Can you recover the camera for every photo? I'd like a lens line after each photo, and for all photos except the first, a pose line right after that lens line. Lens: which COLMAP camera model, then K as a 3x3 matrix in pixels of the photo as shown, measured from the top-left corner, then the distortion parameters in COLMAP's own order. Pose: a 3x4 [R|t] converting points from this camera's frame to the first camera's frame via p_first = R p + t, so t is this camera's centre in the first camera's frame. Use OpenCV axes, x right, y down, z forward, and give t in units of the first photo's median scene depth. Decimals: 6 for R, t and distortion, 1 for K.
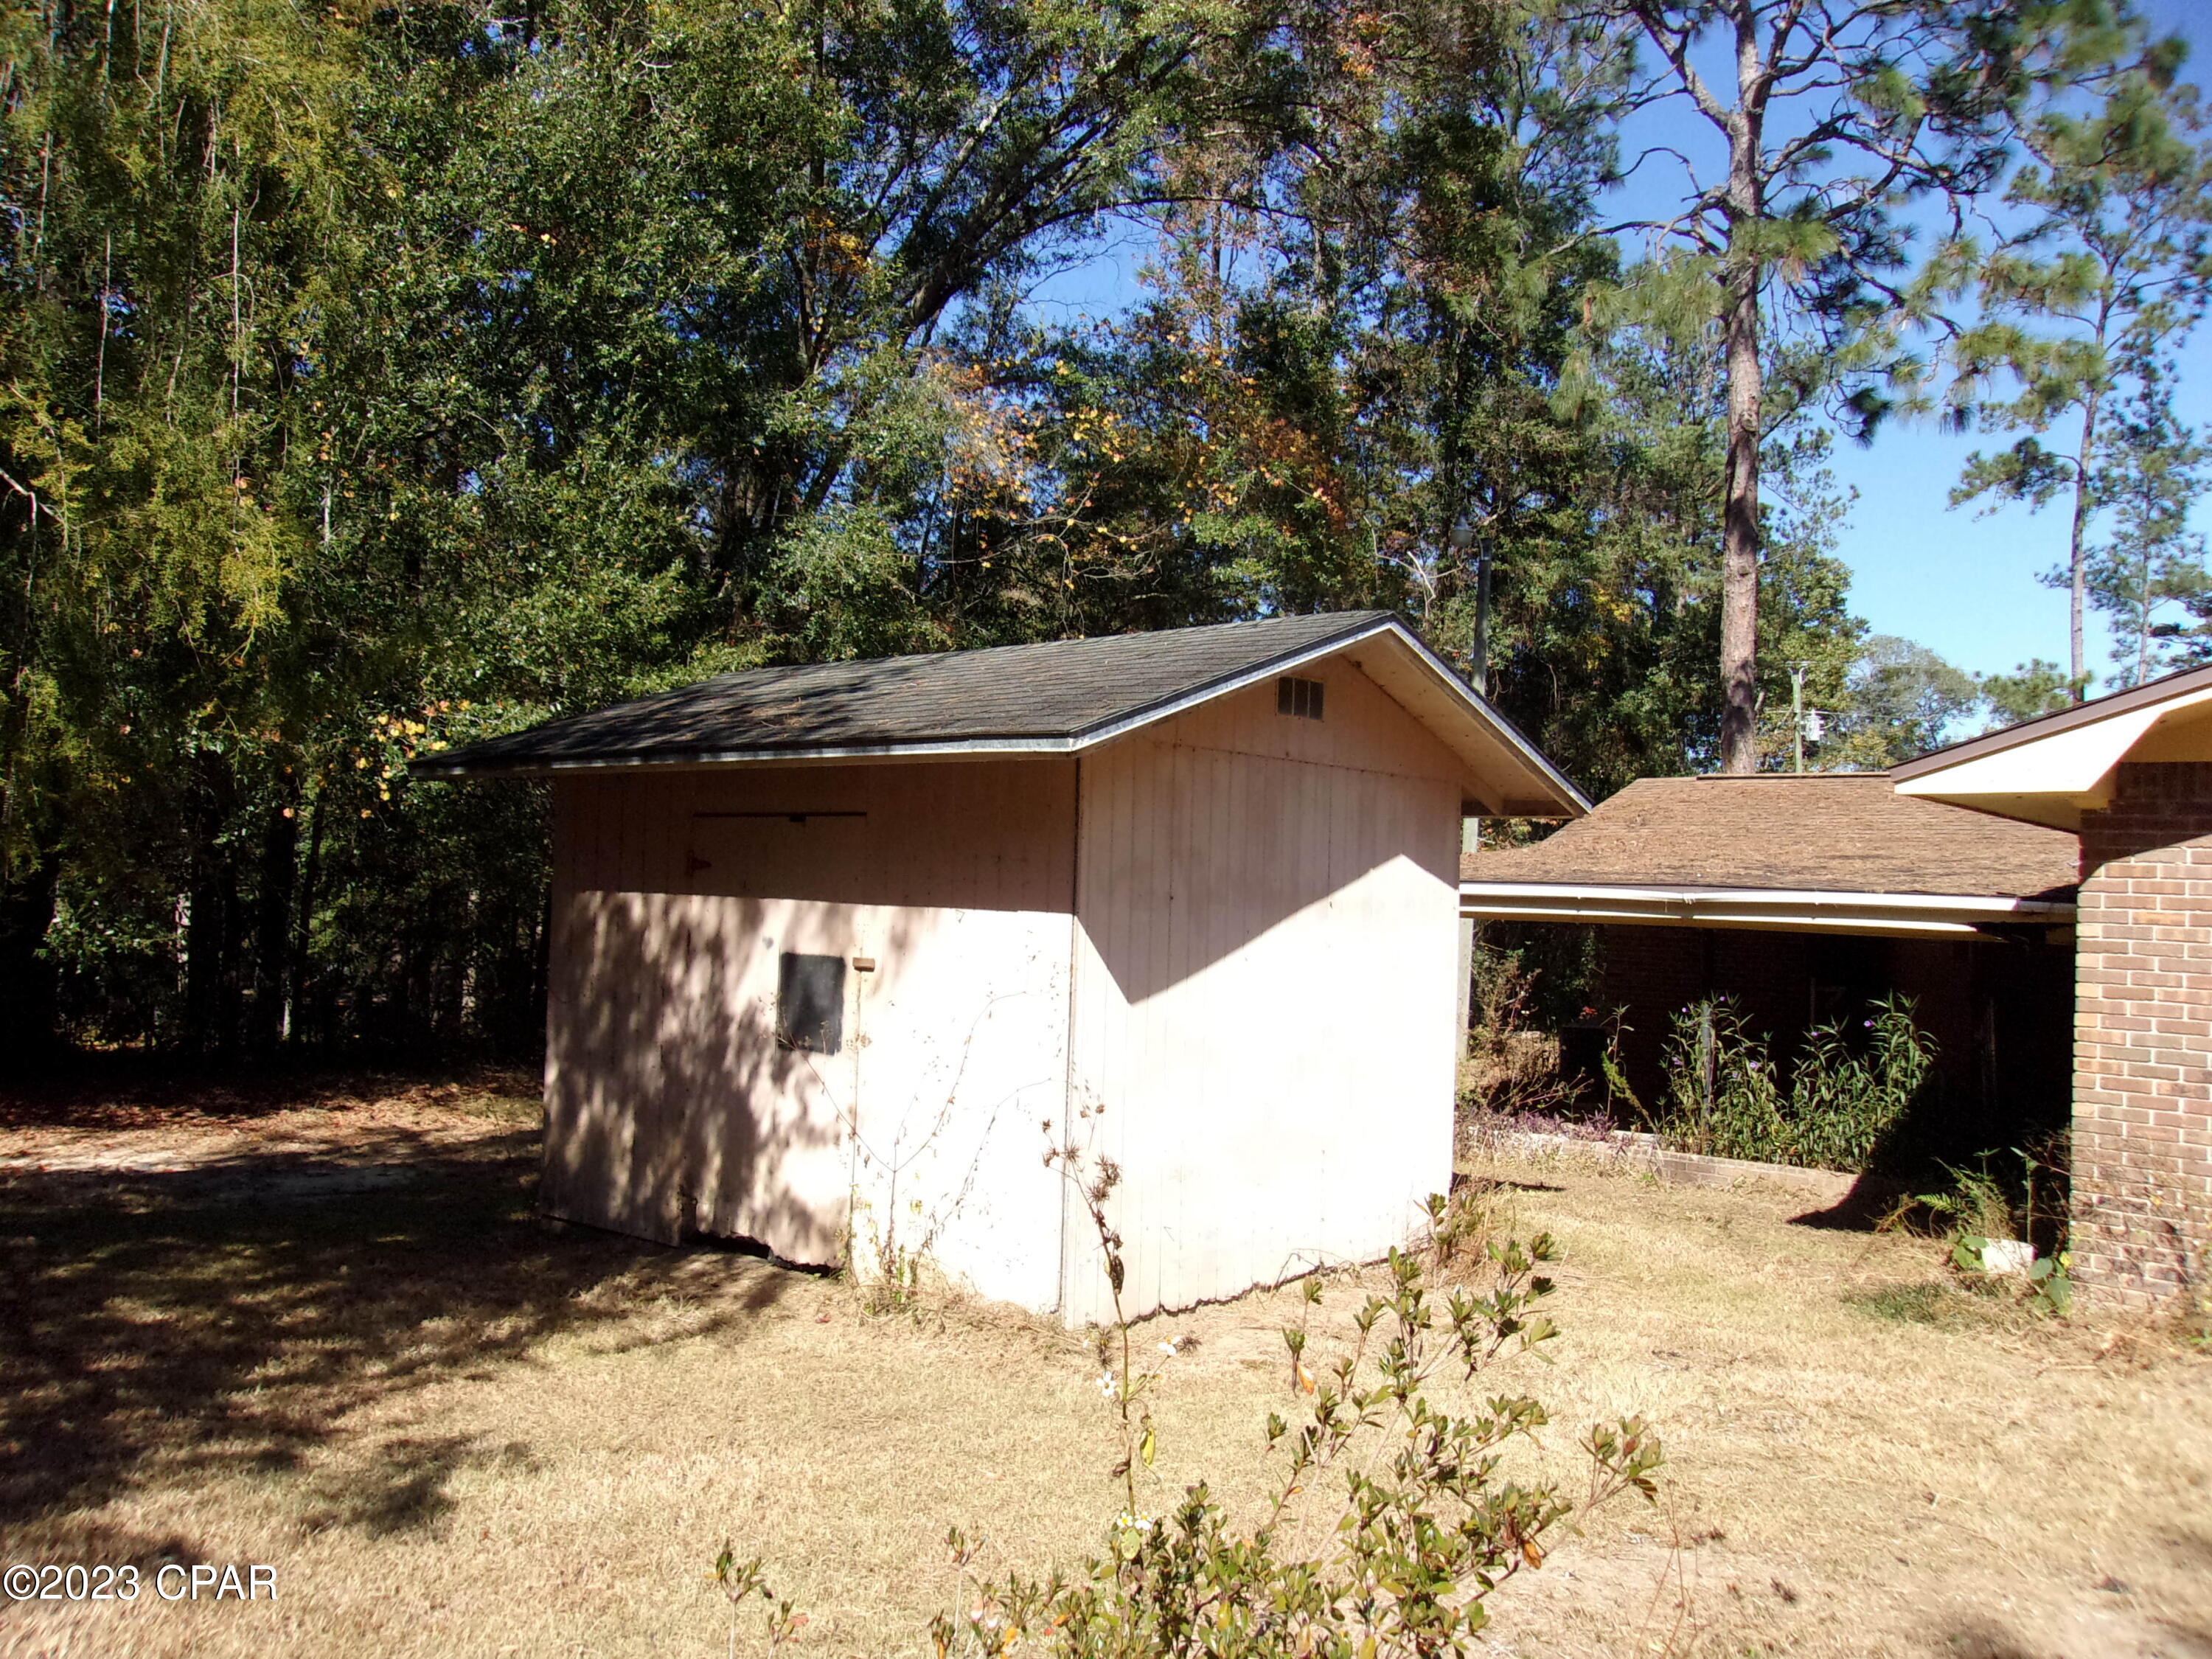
lens RADIAL K [[1758.4, 0, 1085.3], [0, 1758.4, 845.3], [0, 0, 1]] dist [-0.008968, 0.053228]
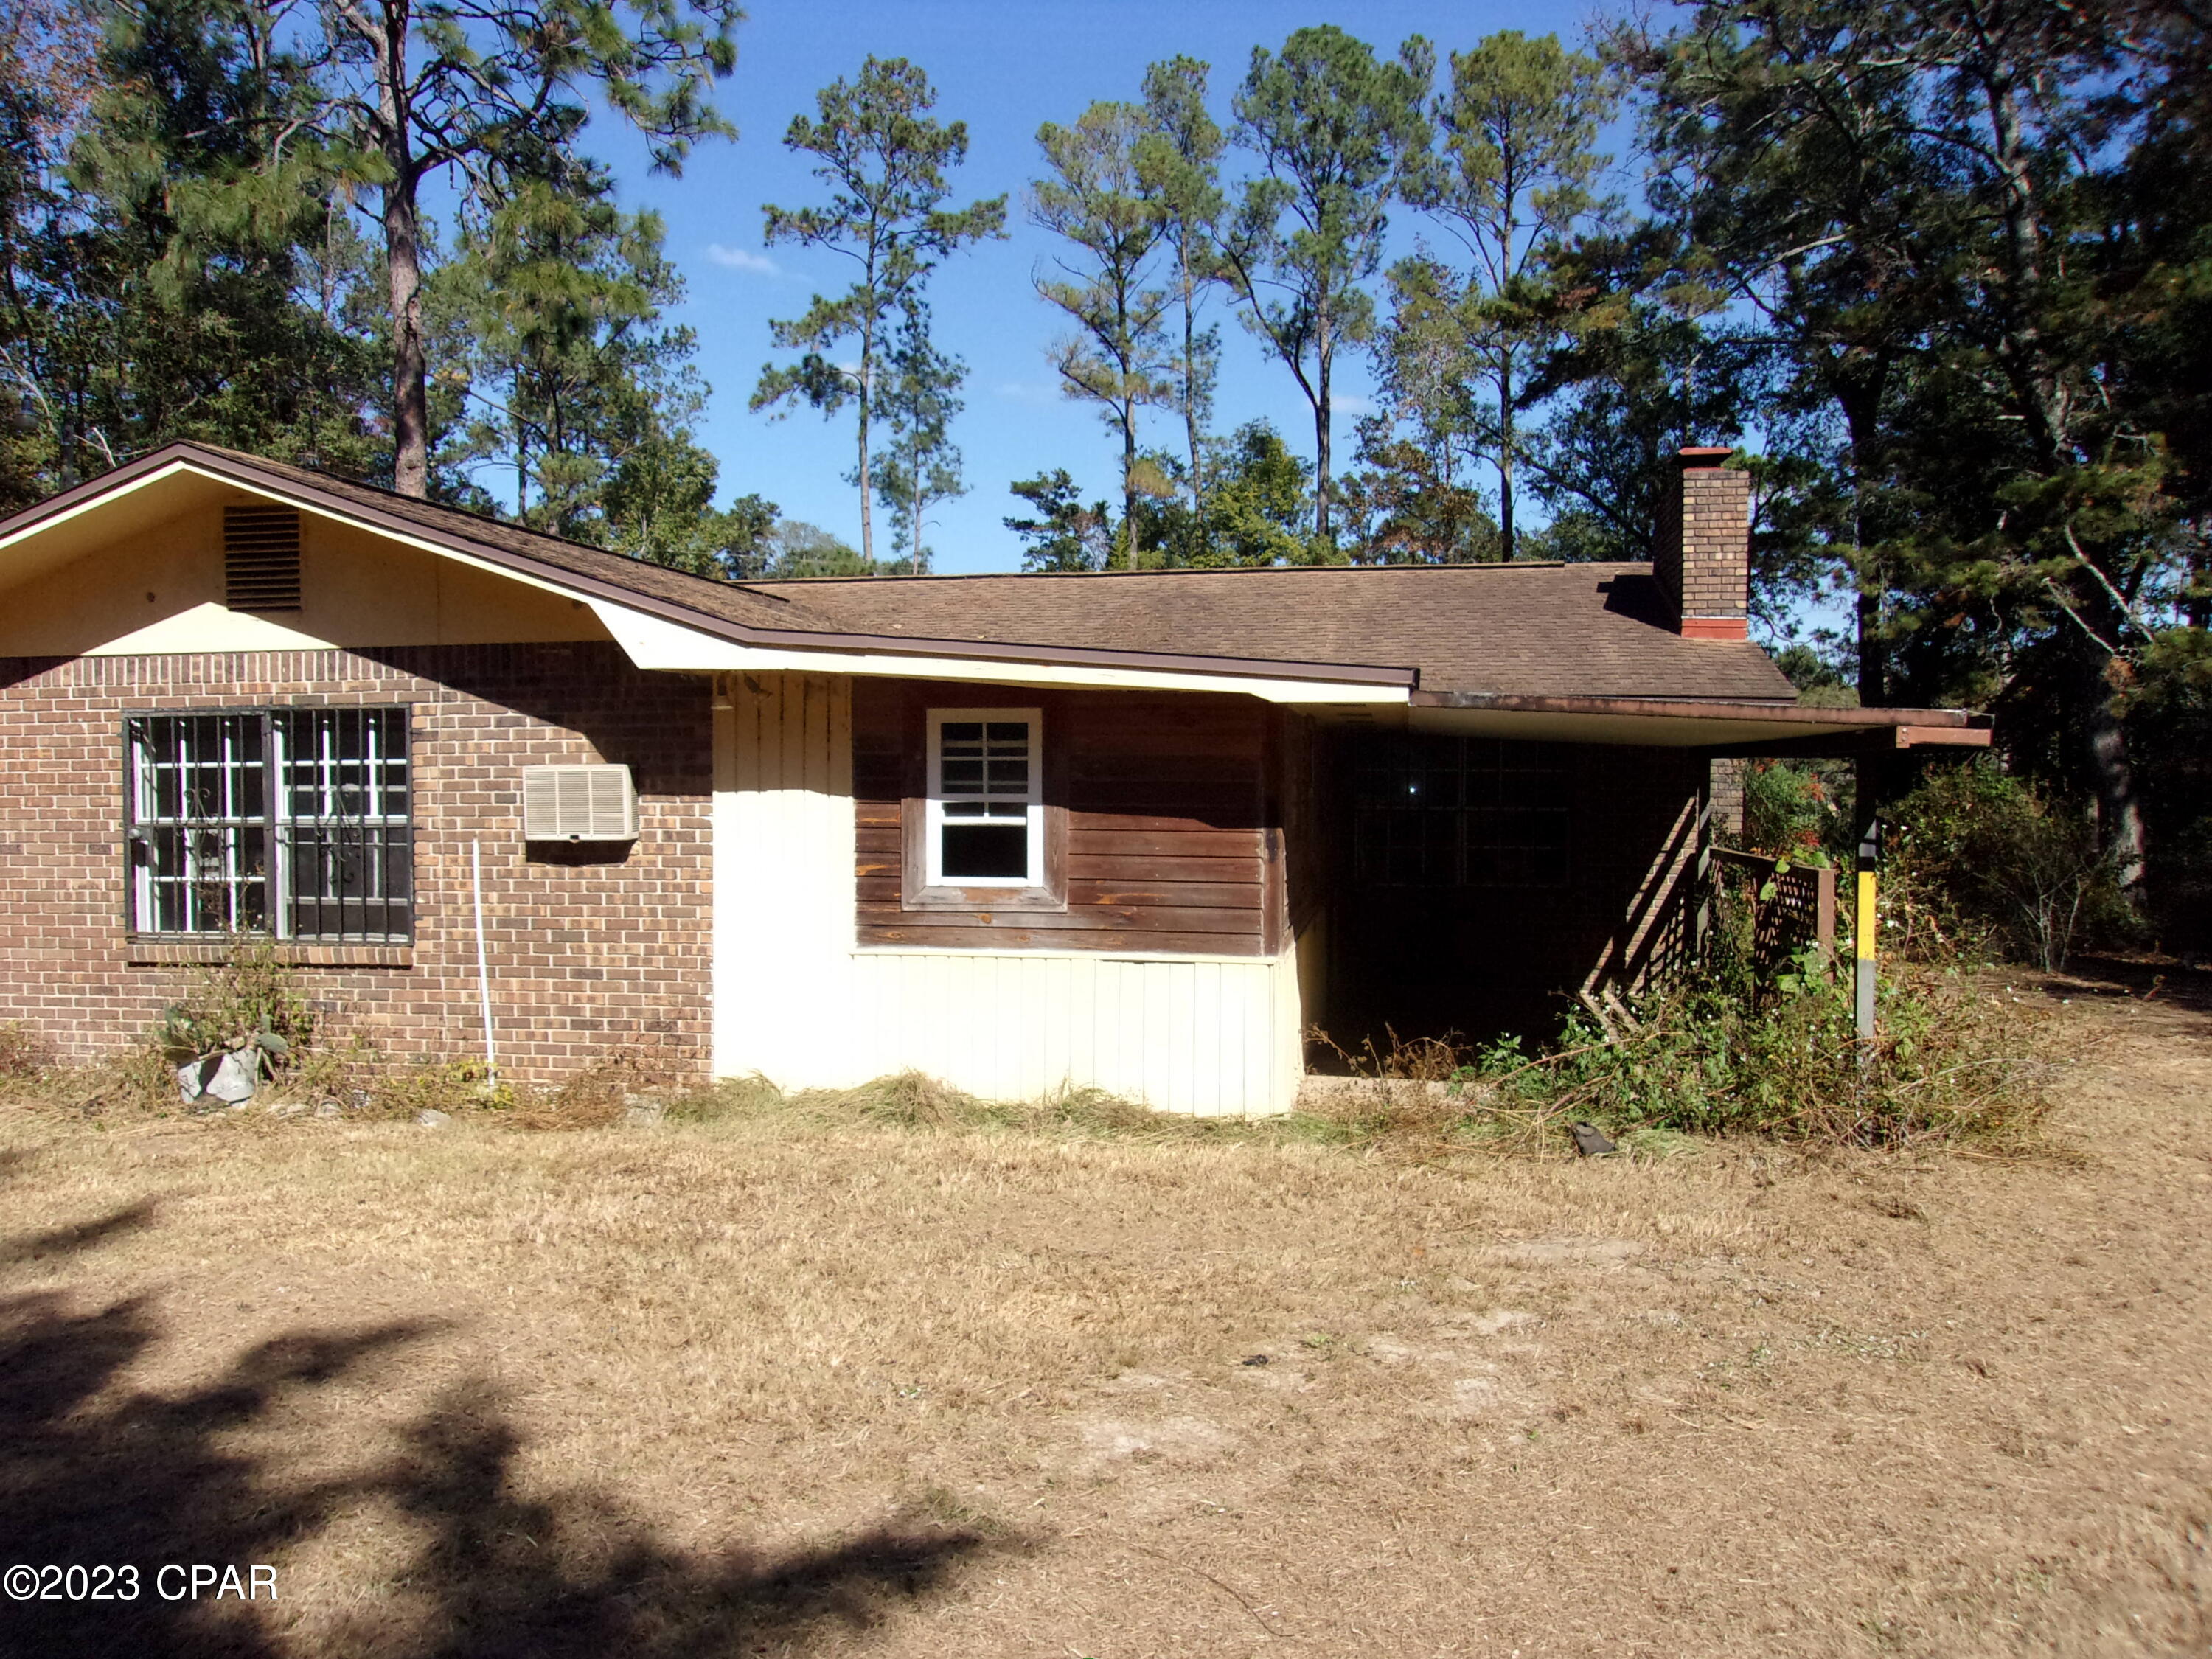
lens RADIAL K [[1758.4, 0, 1097.2], [0, 1758.4, 808.0], [0, 0, 1]] dist [-0.008968, 0.053228]
pose [[0.863380, -0.049357, 0.502135, 0.184580], [0.023646, 0.998068, 0.057448, 0.003023], [-0.504001, -0.037726, 0.862879, -0.153172]]
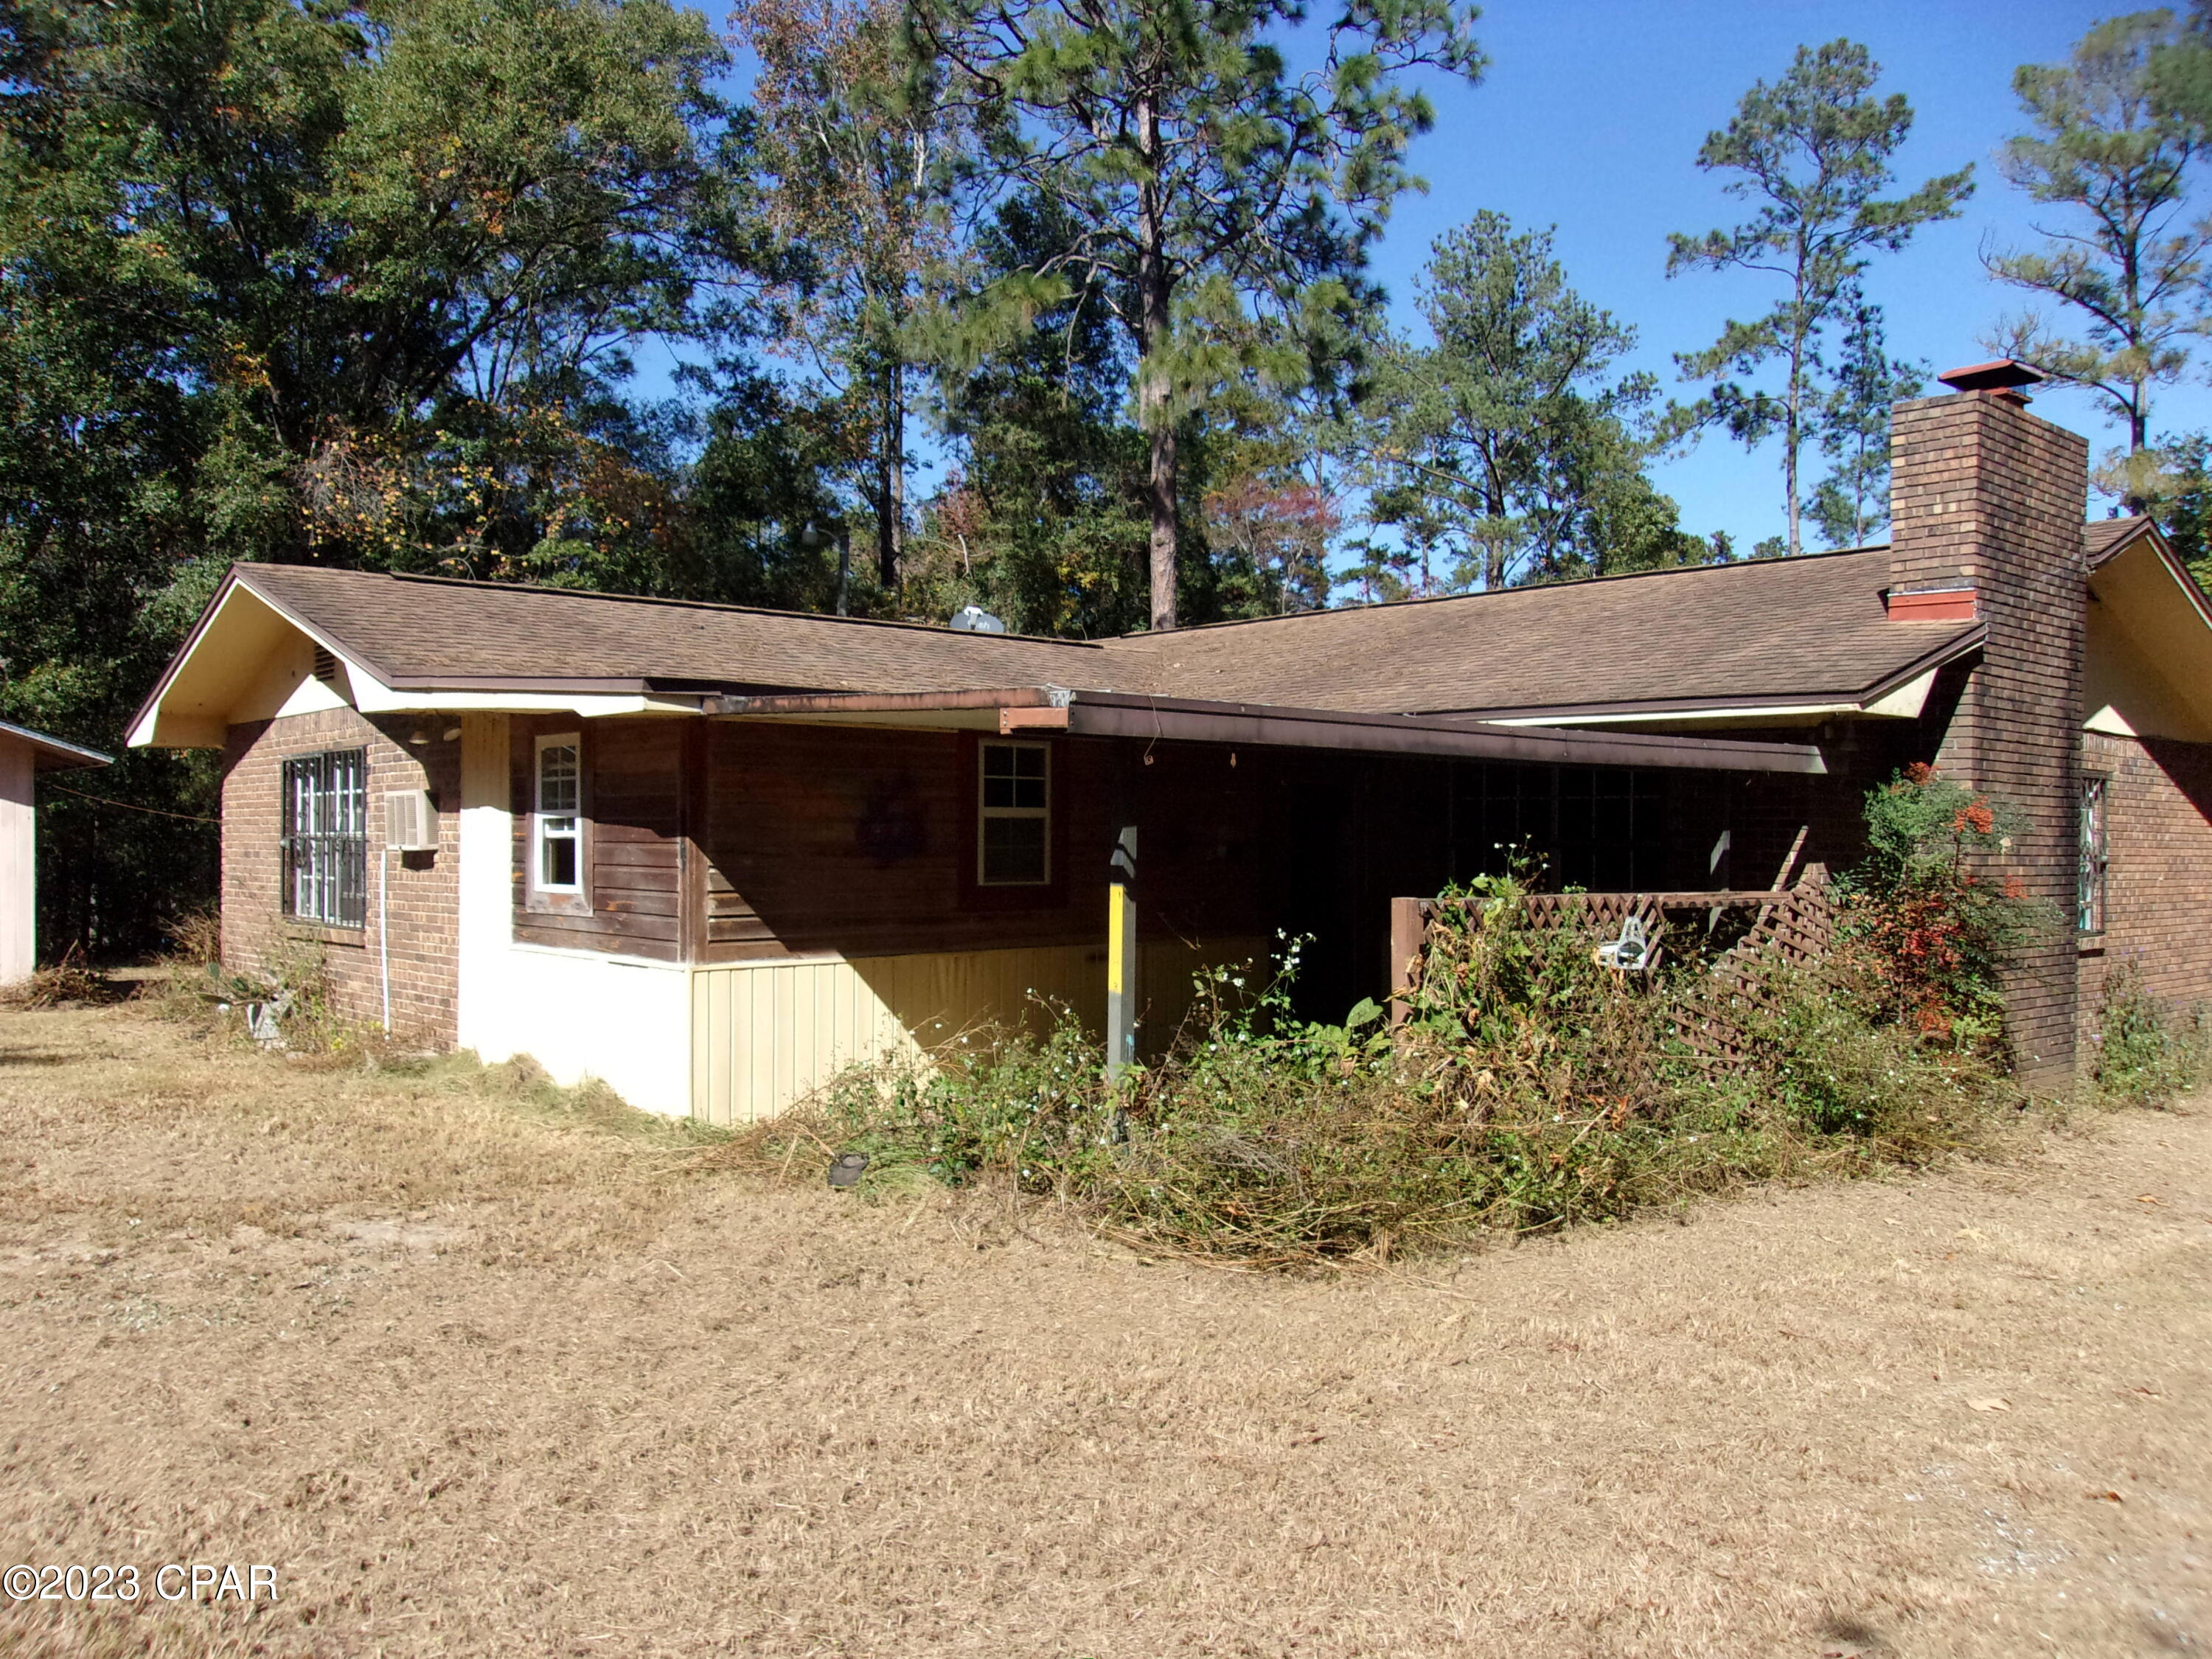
lens RADIAL K [[1758.4, 0, 1117.7], [0, 1758.4, 863.4], [0, 0, 1]] dist [-0.008968, 0.053228]
pose [[0.994097, -0.034545, -0.102847, 0.458711], [0.038233, 0.998687, 0.034107, 0.020154], [0.101534, -0.037837, 0.994112, -0.209897]]
